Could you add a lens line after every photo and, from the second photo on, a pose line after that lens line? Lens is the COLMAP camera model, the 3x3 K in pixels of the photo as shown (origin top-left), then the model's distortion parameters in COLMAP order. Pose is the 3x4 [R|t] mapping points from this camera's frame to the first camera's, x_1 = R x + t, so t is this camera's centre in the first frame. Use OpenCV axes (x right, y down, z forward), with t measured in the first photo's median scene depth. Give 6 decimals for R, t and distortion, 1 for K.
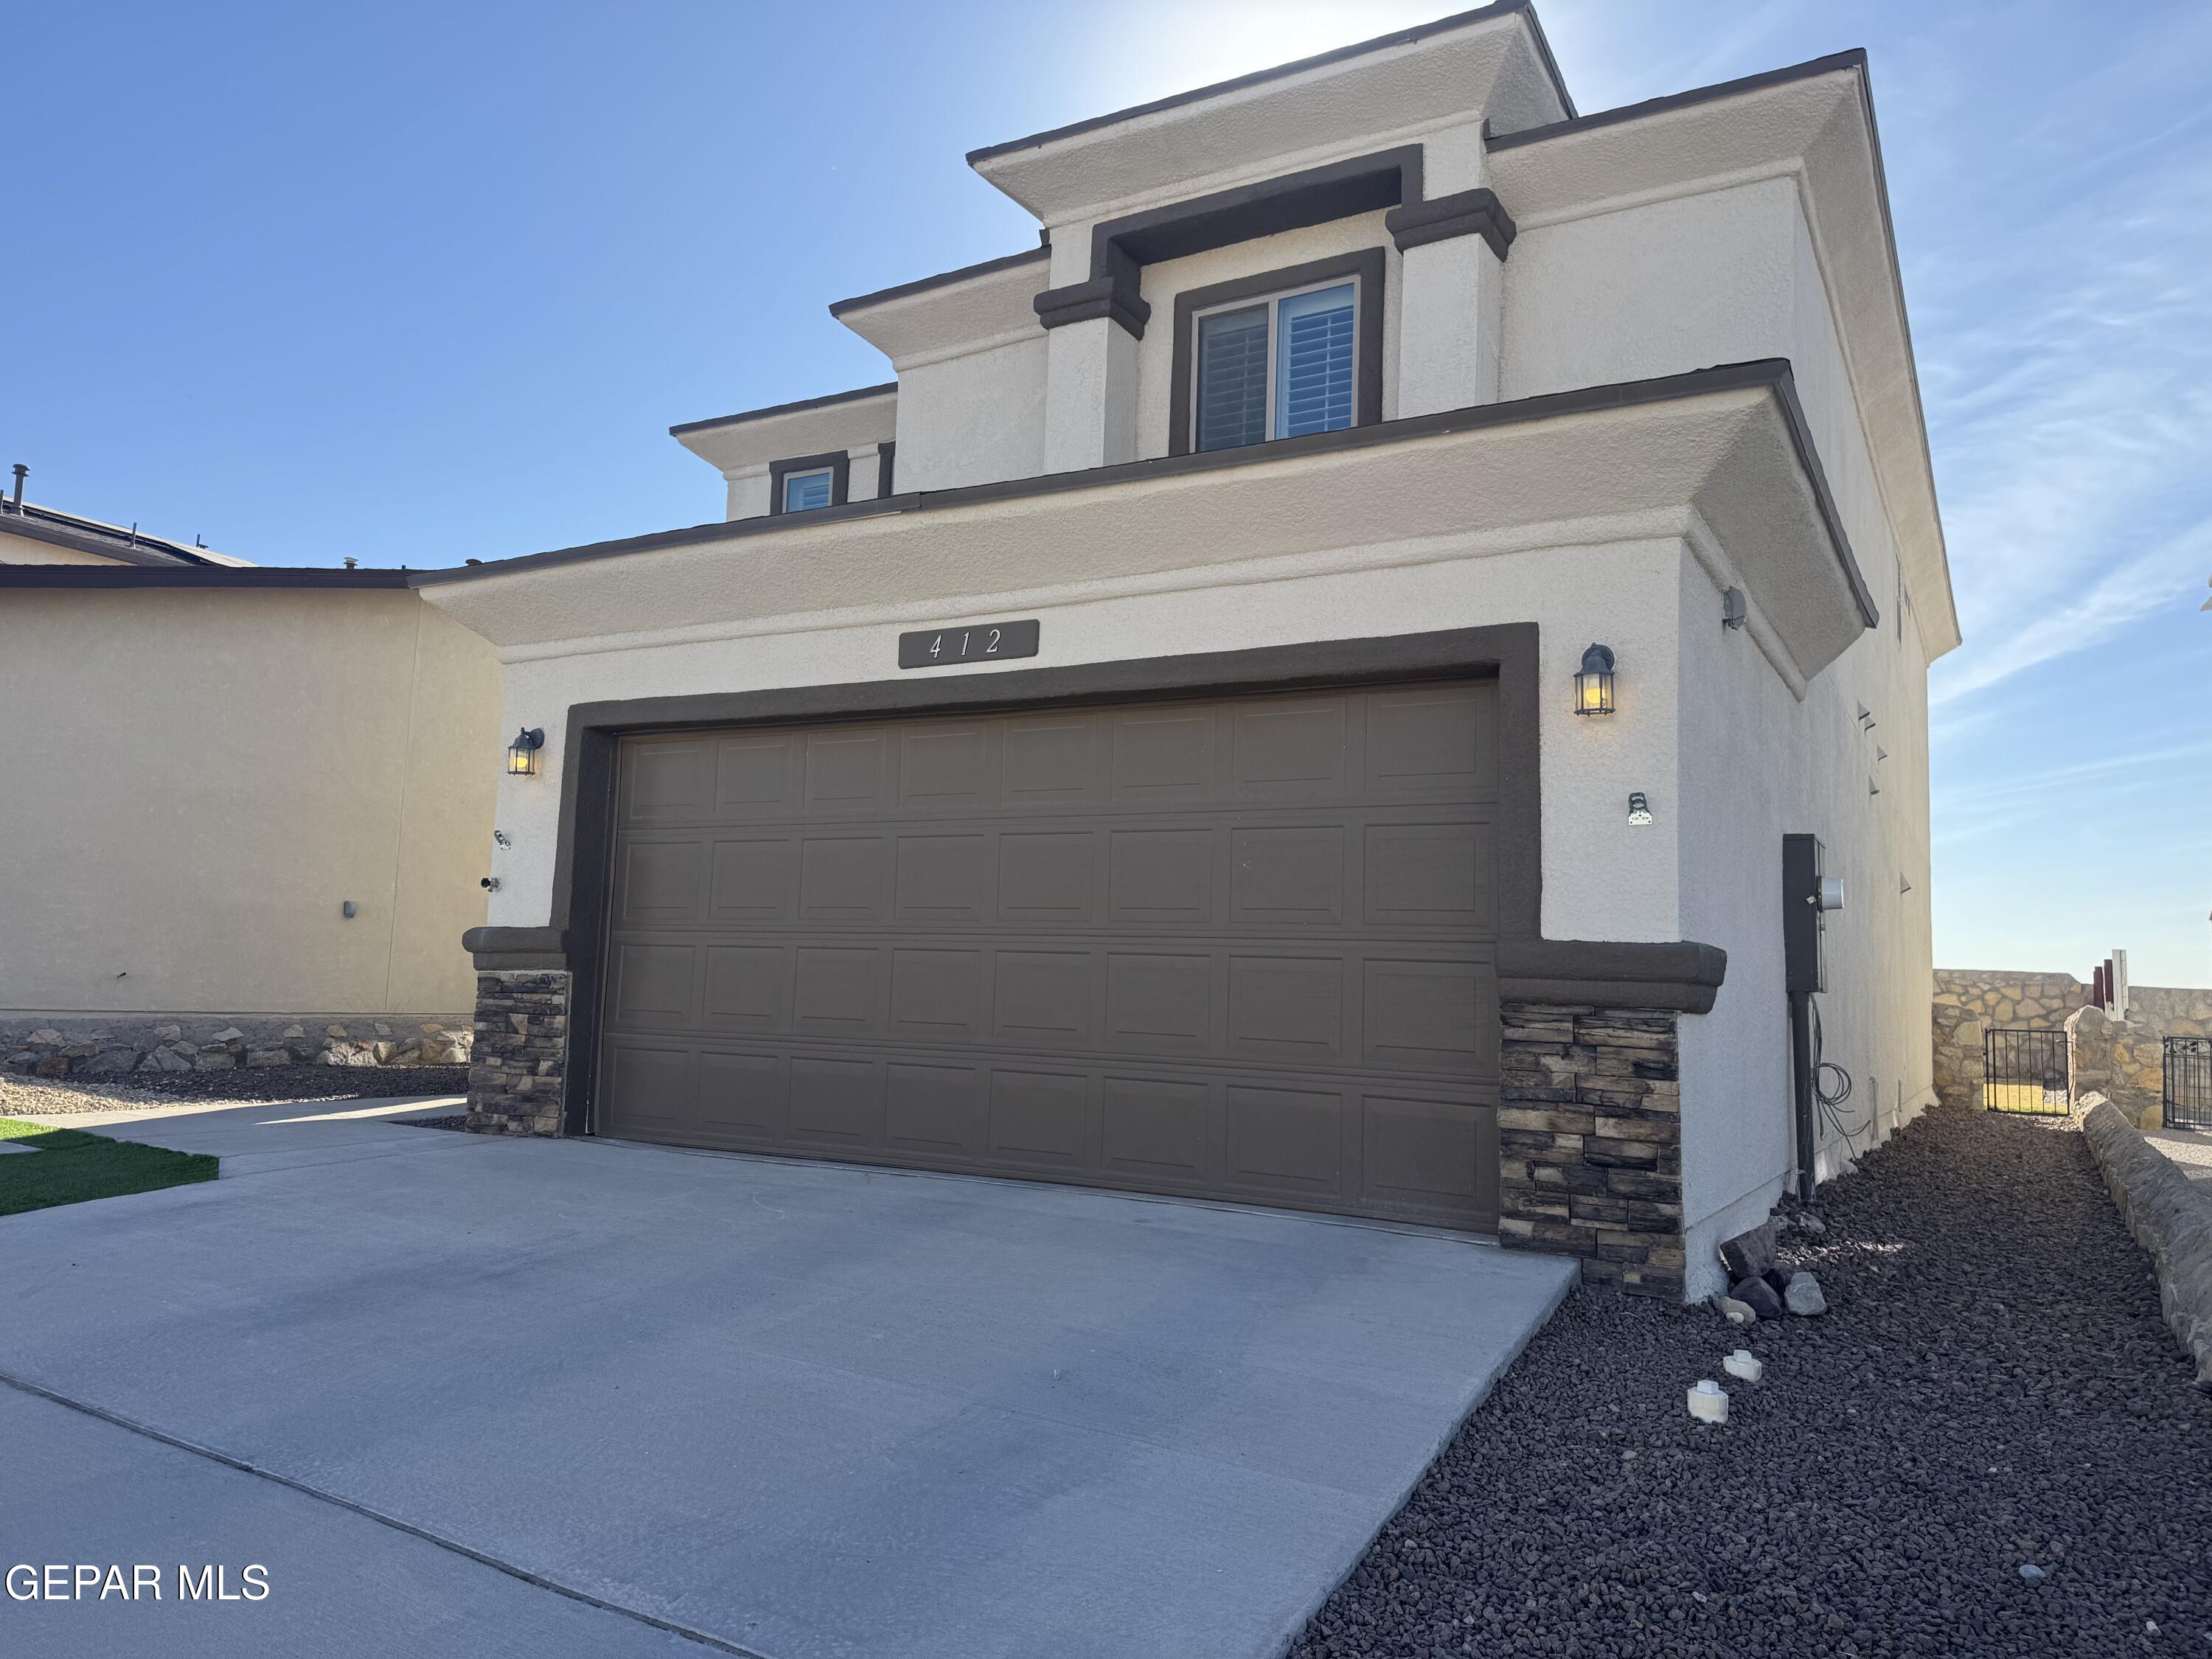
lens RADIAL K [[1538.9, 0, 1112.0], [0, 1538.9, 814.2], [0, 0, 1]] dist [0.061417, -0.071124]
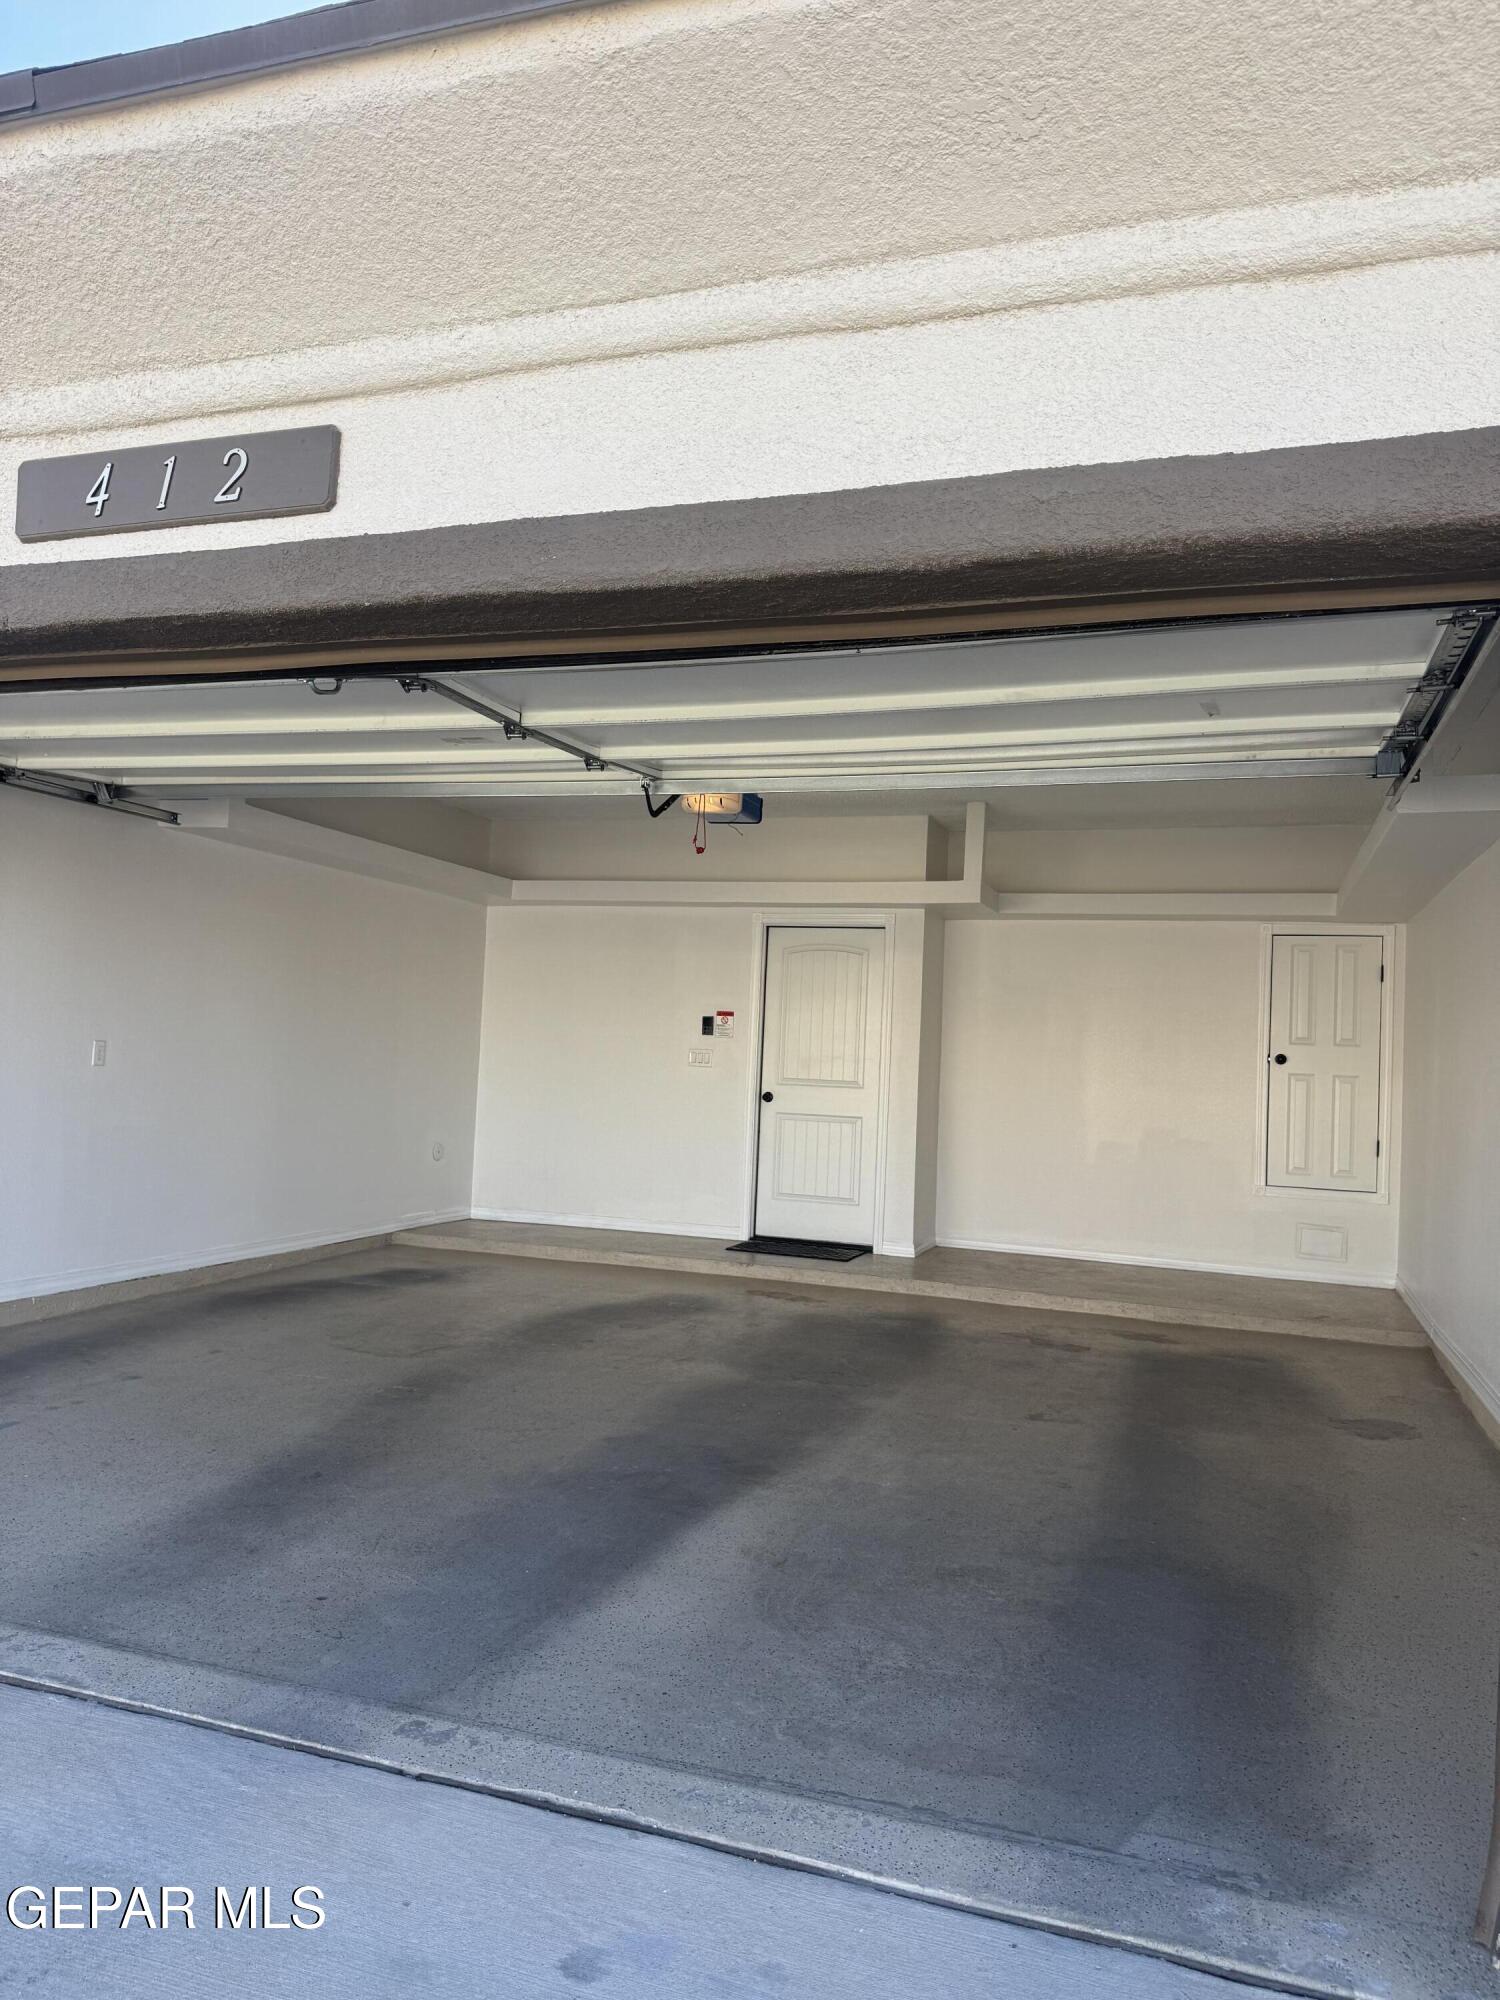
lens RADIAL K [[1391.4, 0, 758.4], [0, 1391.4, 1002.2], [0, 0, 1]] dist [0.061417, -0.071124]
pose [[0.980141, 0.021235, 0.197162, -0.007115], [-0.035313, 0.997049, 0.068166, 0.001825], [-0.195133, -0.073774, 0.977998, 0.579160]]
